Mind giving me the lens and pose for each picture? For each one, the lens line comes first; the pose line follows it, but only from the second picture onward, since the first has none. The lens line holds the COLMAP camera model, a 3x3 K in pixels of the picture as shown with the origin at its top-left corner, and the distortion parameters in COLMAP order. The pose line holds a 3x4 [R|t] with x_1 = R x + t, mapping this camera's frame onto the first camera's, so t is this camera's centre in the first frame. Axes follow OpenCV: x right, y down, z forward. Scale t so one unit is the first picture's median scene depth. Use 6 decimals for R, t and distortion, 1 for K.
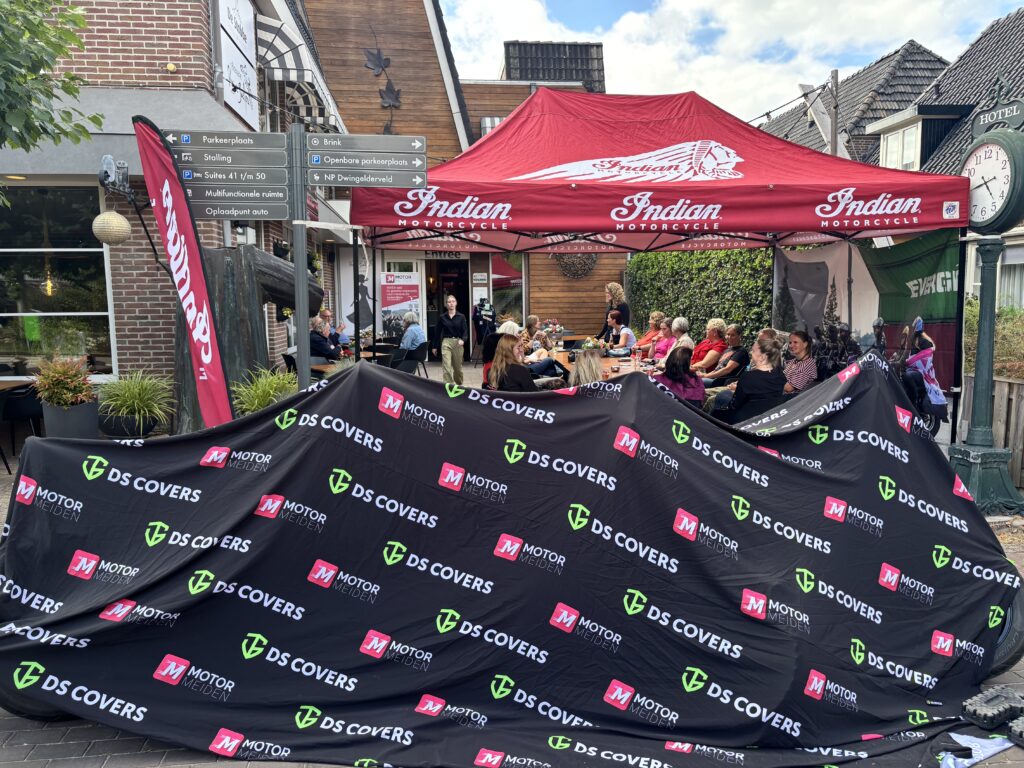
lens RADIAL K [[760.1, 0, 512.0], [0, 760.1, 384.0], [0, 0, 1]] dist [0.045386, -0.045317]
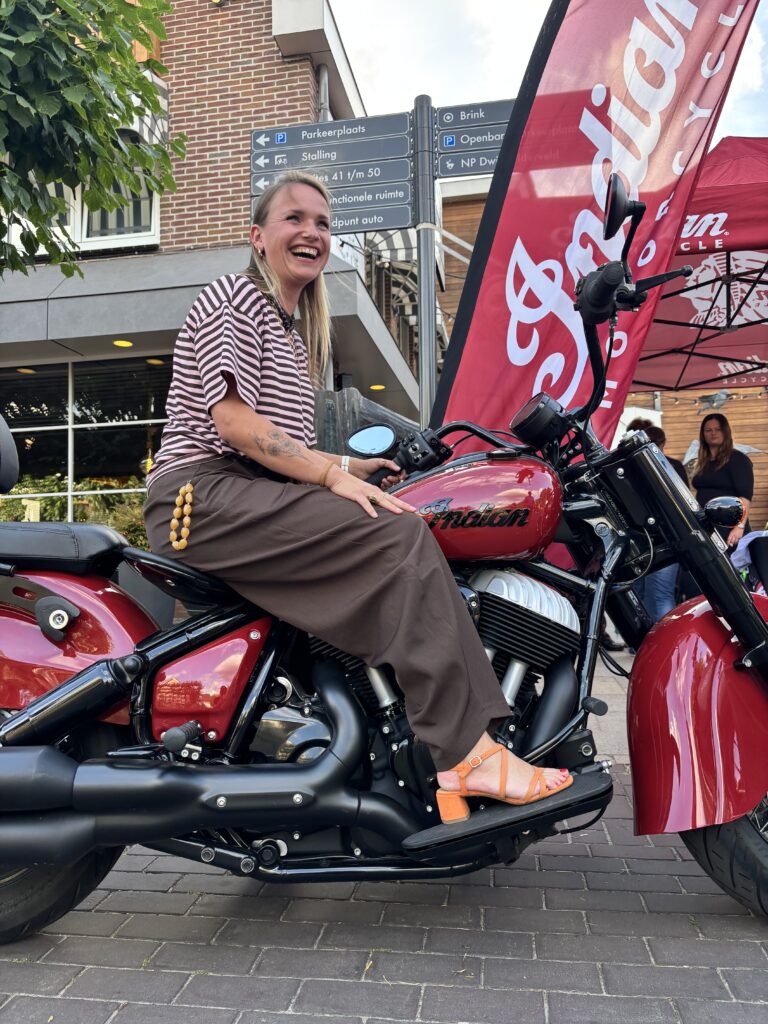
lens RADIAL K [[760.1, 0, 384.0], [0, 760.1, 512.0], [0, 0, 1]] dist [0.045386, -0.045317]
pose [[0.960091, -0.037347, -0.277182, -0.092914], [-0.013952, 0.983415, -0.180830, 0.121343], [0.279339, 0.177481, 0.943647, 0.267707]]
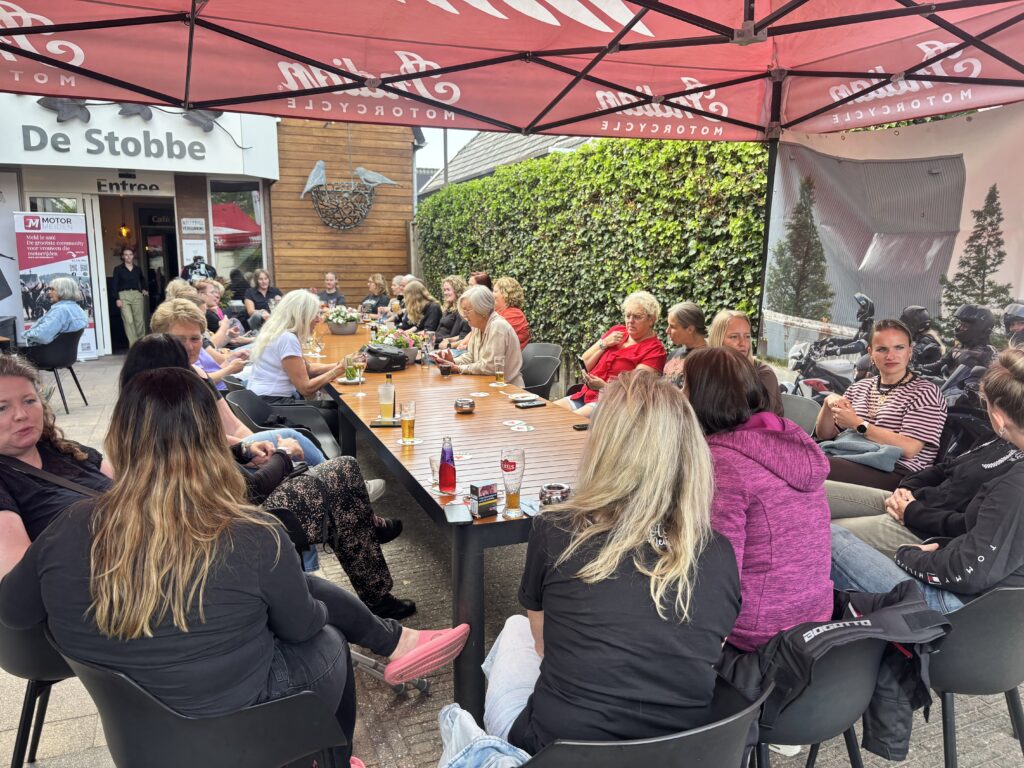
lens RADIAL K [[788.9, 0, 512.0], [0, 788.9, 384.0], [0, 0, 1]] dist [0.020802, -0.000660]
pose [[0.955087, -0.034939, 0.294257, 0.042651], [0.024642, 0.998950, 0.038631, -0.066717], [-0.295298, -0.029645, 0.954945, 0.763426]]
